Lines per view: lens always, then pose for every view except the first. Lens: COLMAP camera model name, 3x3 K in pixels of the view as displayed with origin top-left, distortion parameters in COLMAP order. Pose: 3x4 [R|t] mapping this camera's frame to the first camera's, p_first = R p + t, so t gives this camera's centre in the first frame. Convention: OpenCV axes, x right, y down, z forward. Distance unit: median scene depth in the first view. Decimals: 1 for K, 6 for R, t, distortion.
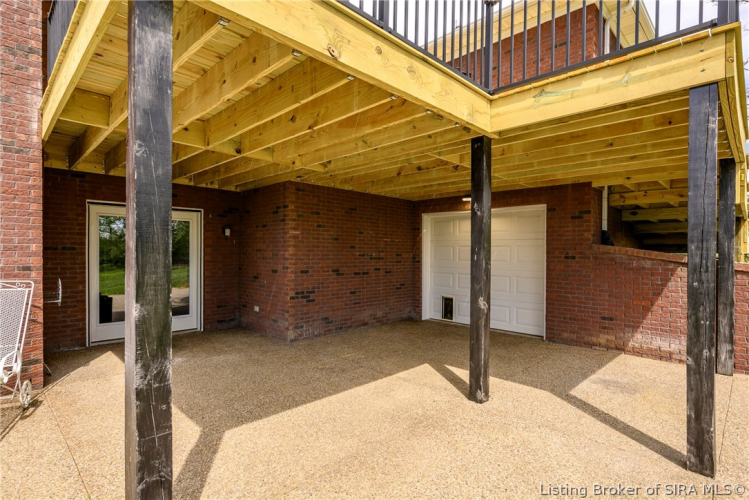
lens RADIAL K [[381.0, 0, 376.9], [0, 381.0, 253.2], [0, 0, 1]] dist [0.001504, 0.000152]
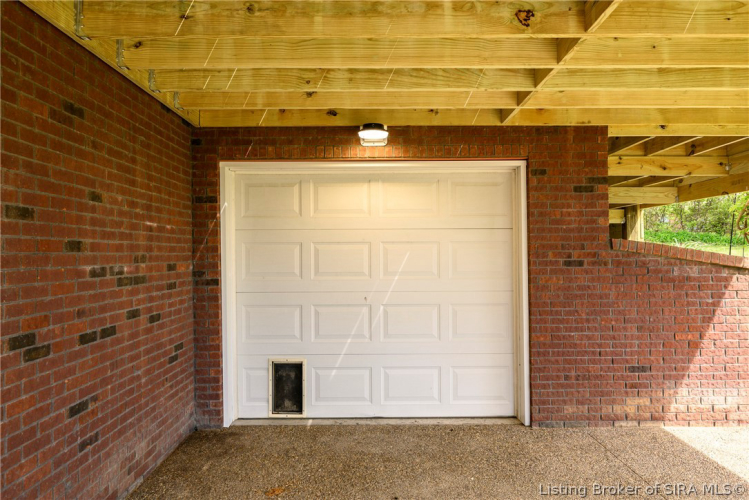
lens RADIAL K [[522.9, 0, 375.9], [0, 522.9, 248.9], [0, 0, 1]] dist [0.002783, -0.002614]
pose [[0.706407, -0.007792, 0.707763, -0.205803], [0.015262, 0.999875, -0.004226, -0.009738], [-0.707642, 0.013787, 0.706437, 0.662129]]
